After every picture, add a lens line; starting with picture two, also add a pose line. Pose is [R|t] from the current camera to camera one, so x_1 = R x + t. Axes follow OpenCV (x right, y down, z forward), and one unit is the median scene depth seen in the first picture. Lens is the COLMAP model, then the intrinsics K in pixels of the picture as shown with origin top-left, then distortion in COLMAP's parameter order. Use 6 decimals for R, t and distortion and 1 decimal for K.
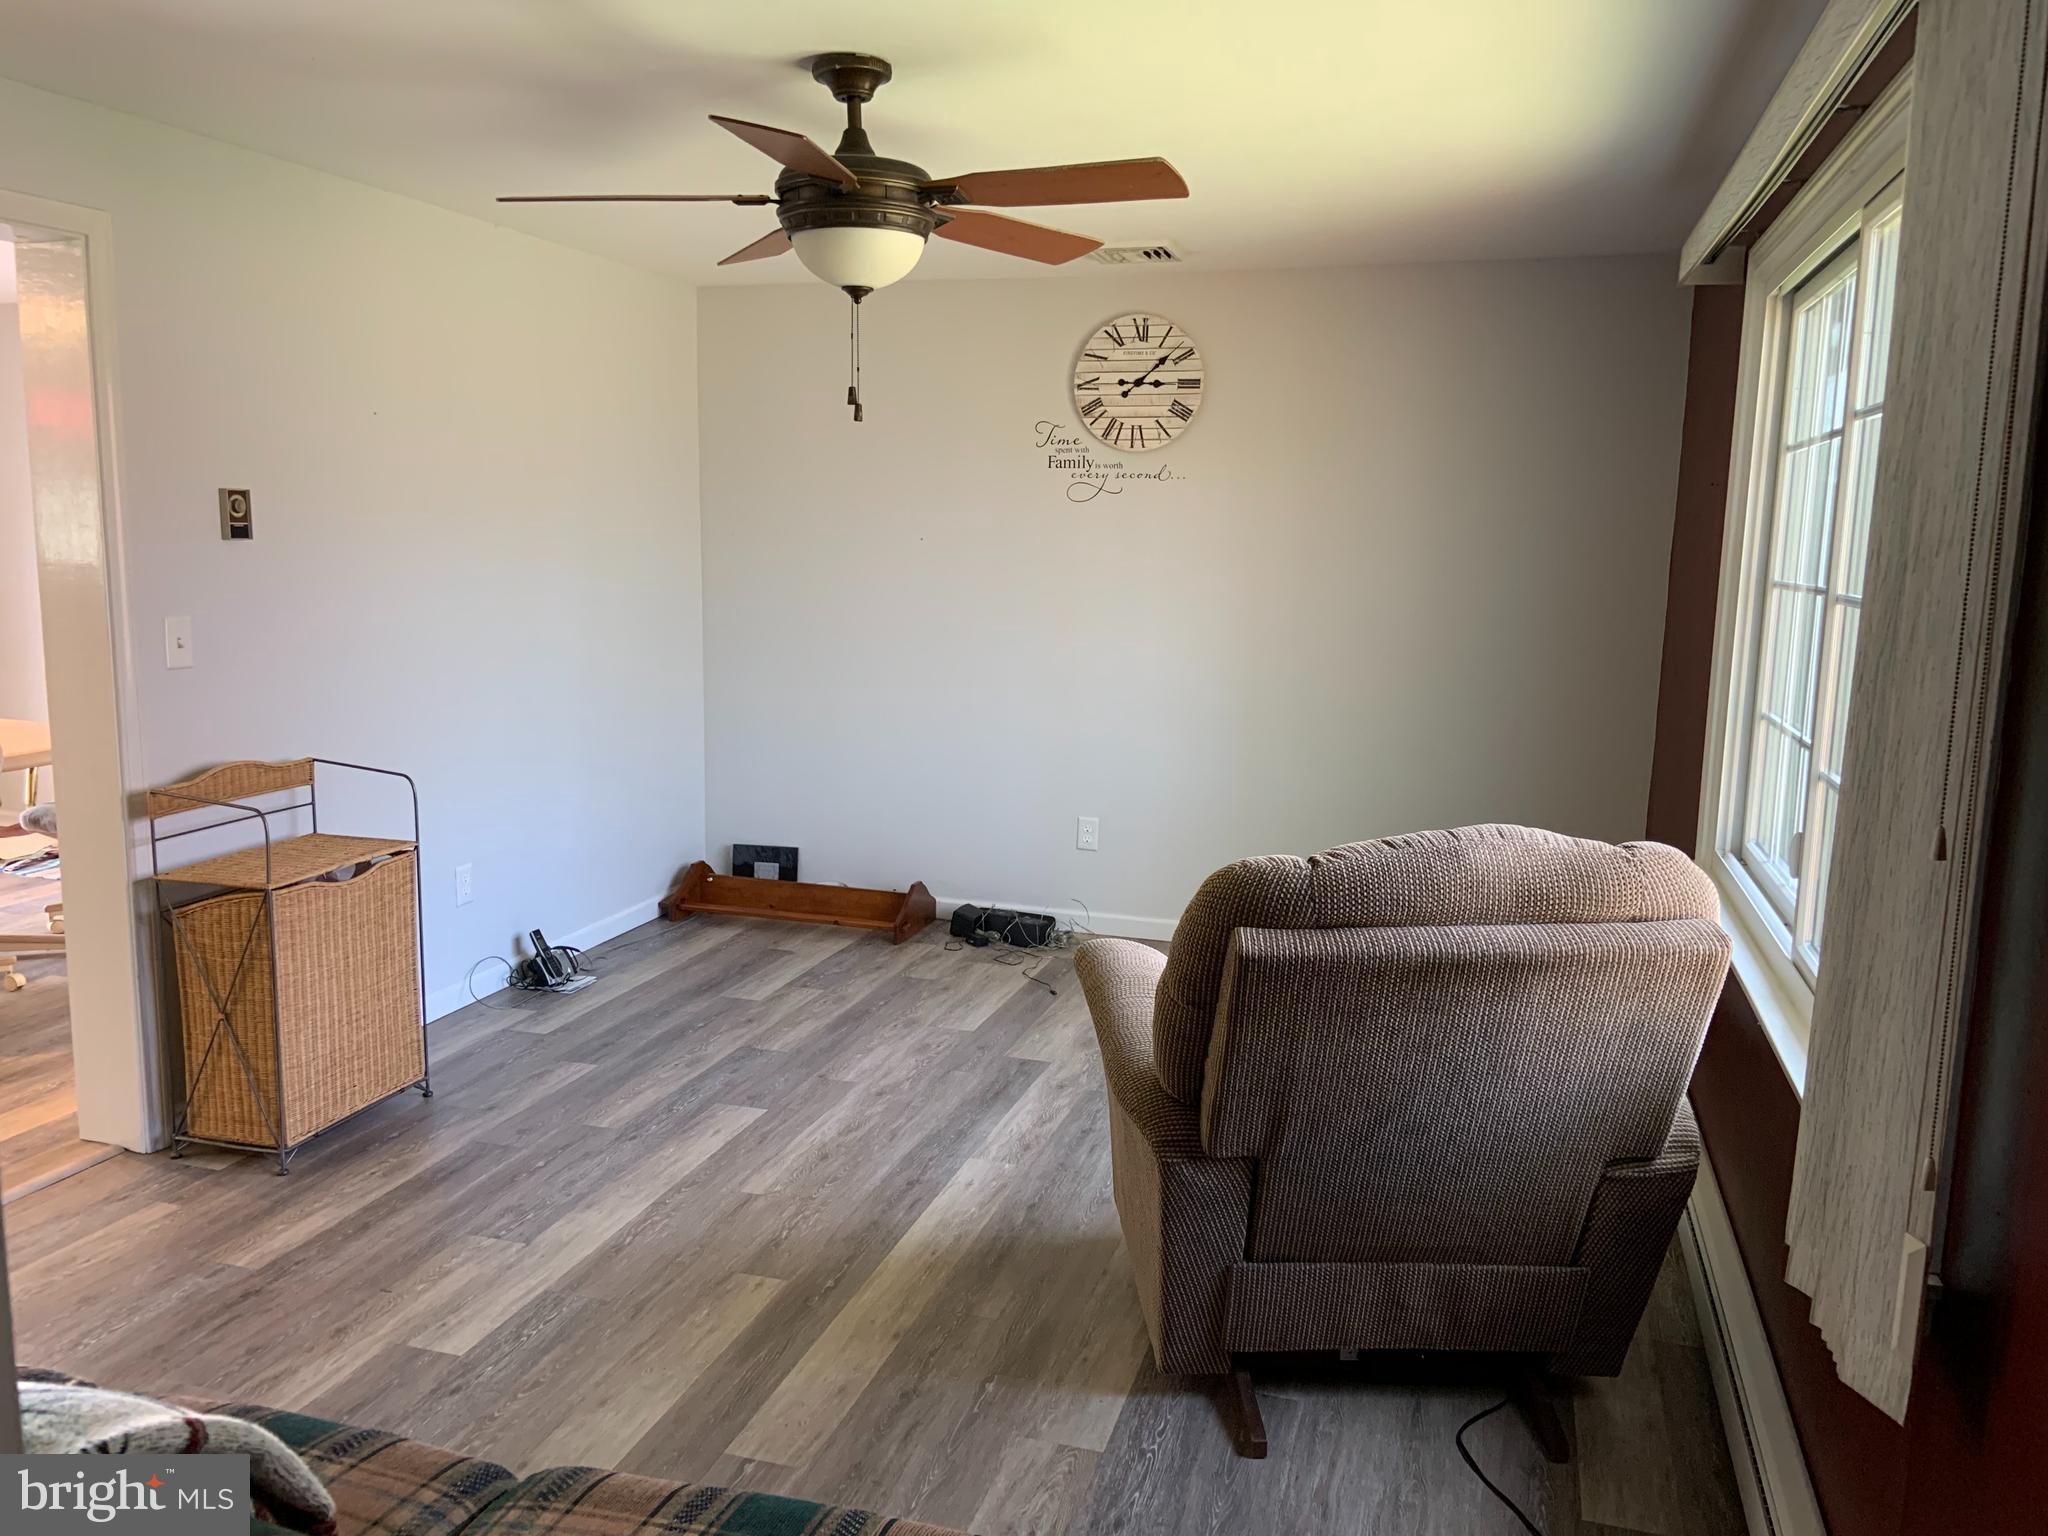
lens RADIAL K [[1538.9, 0, 1024.0], [0, 1538.9, 768.0], [0, 0, 1]] dist [0.000389, 0.000032]
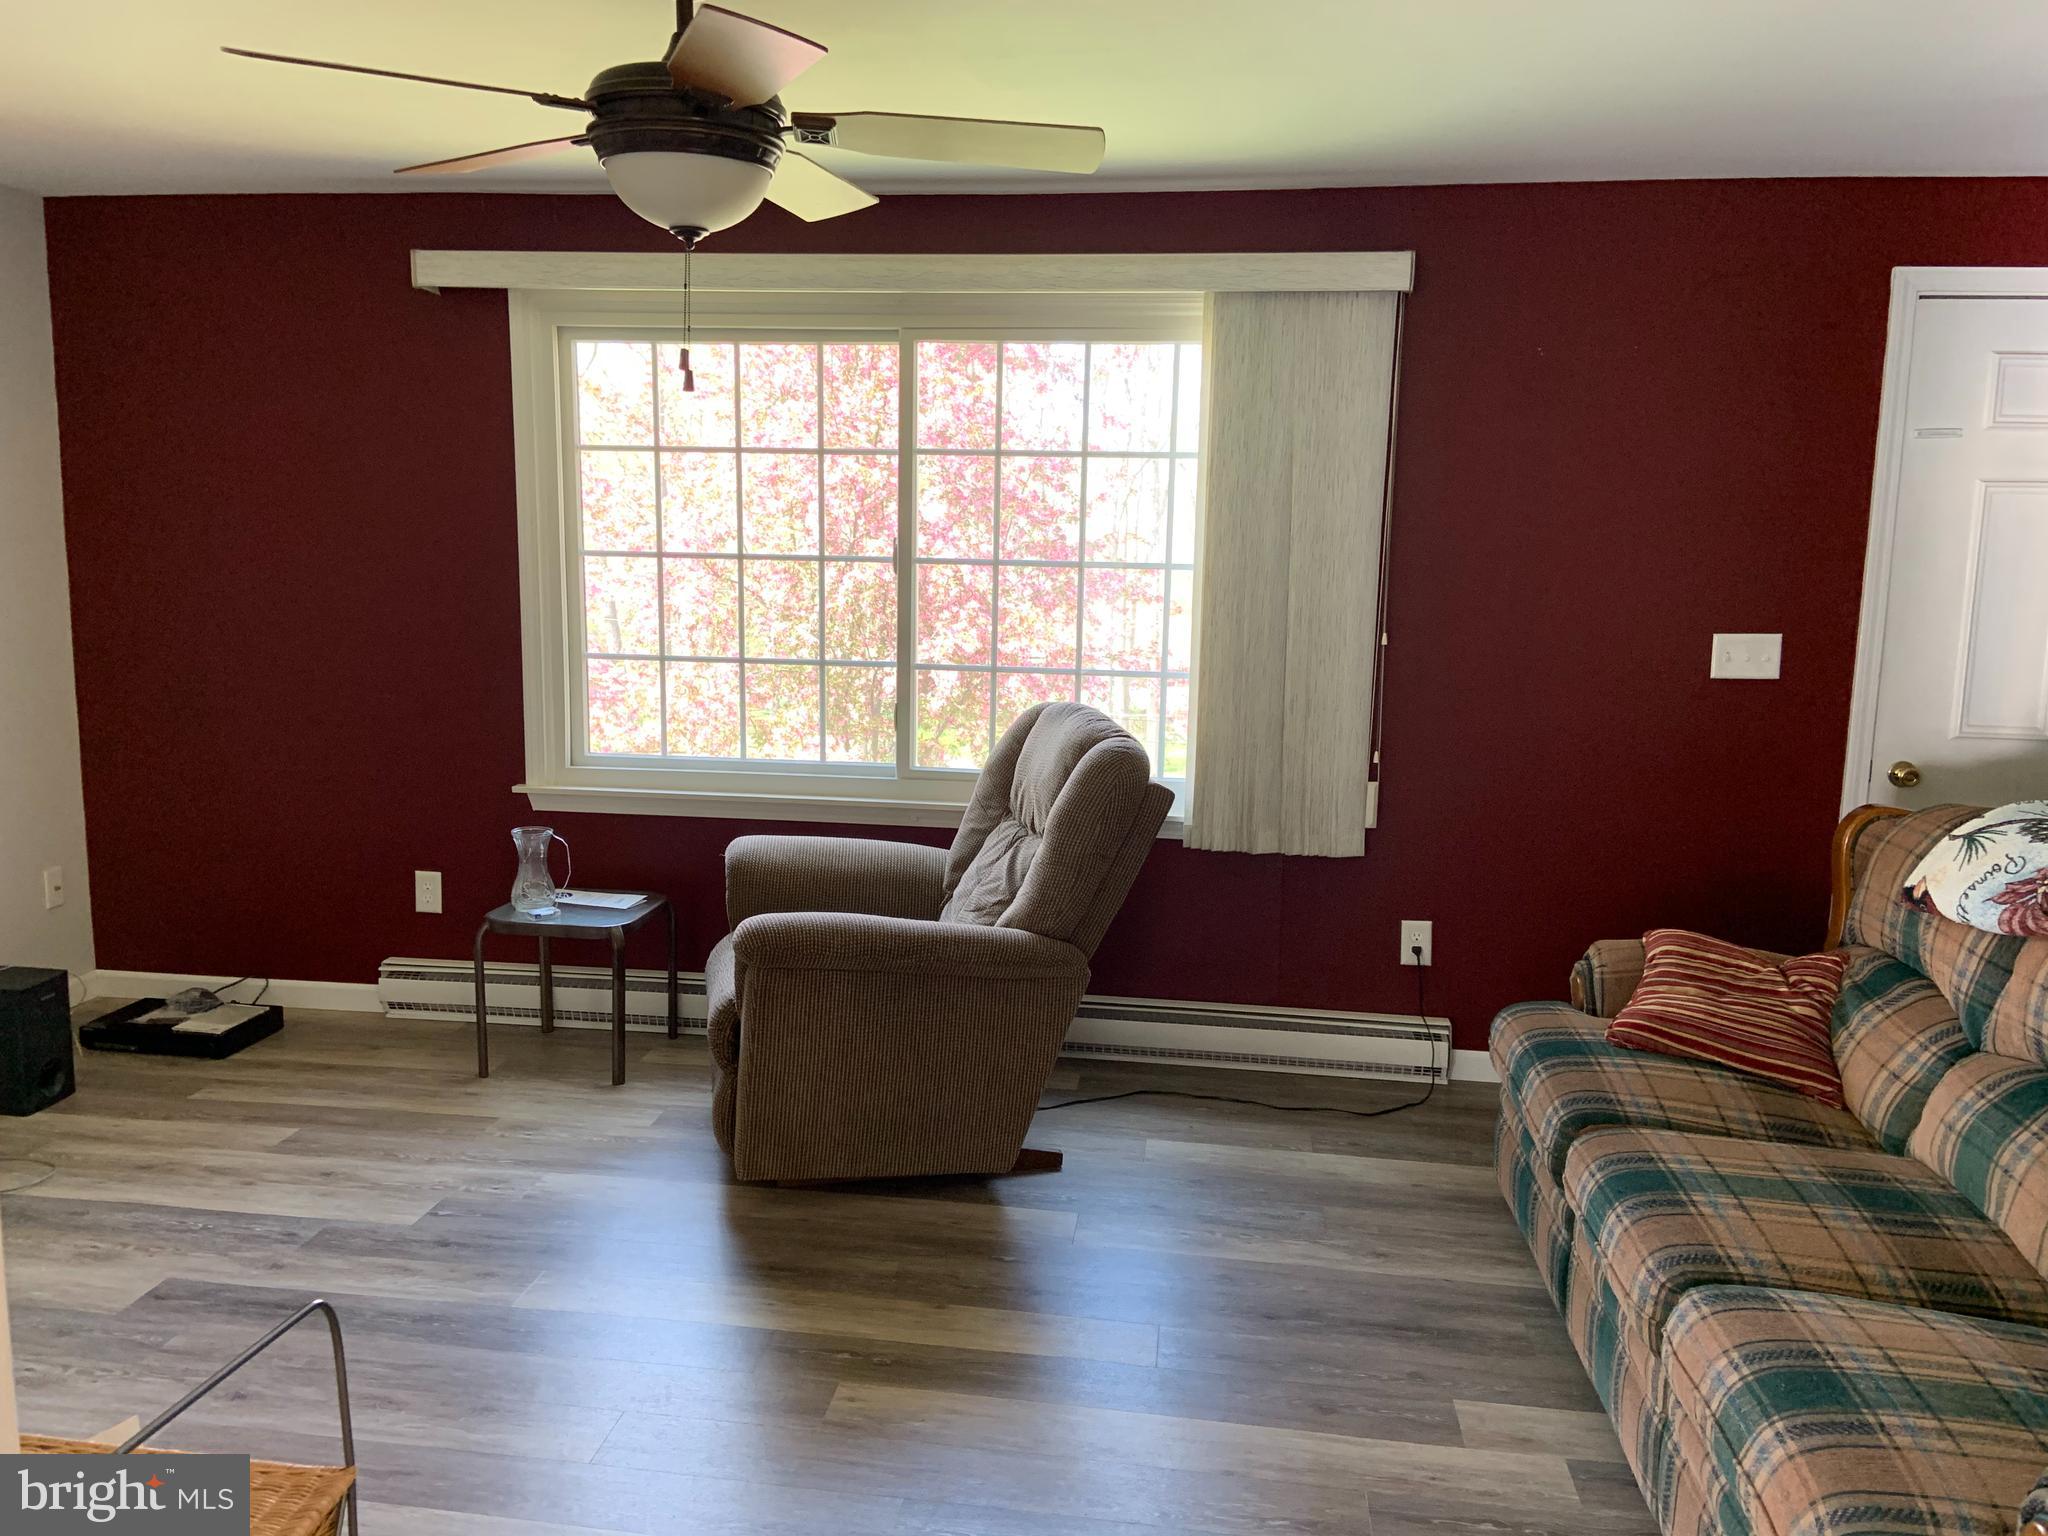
lens RADIAL K [[1547.9, 0, 1024.0], [0, 1547.9, 768.0], [0, 0, 1]] dist [0.000674, 0.000052]
pose [[-0.168756, -0.167092, 0.971392, -0.972773], [0.134914, 0.972335, 0.190692, -0.160907], [-0.976381, 0.163235, -0.141544, 0.966397]]
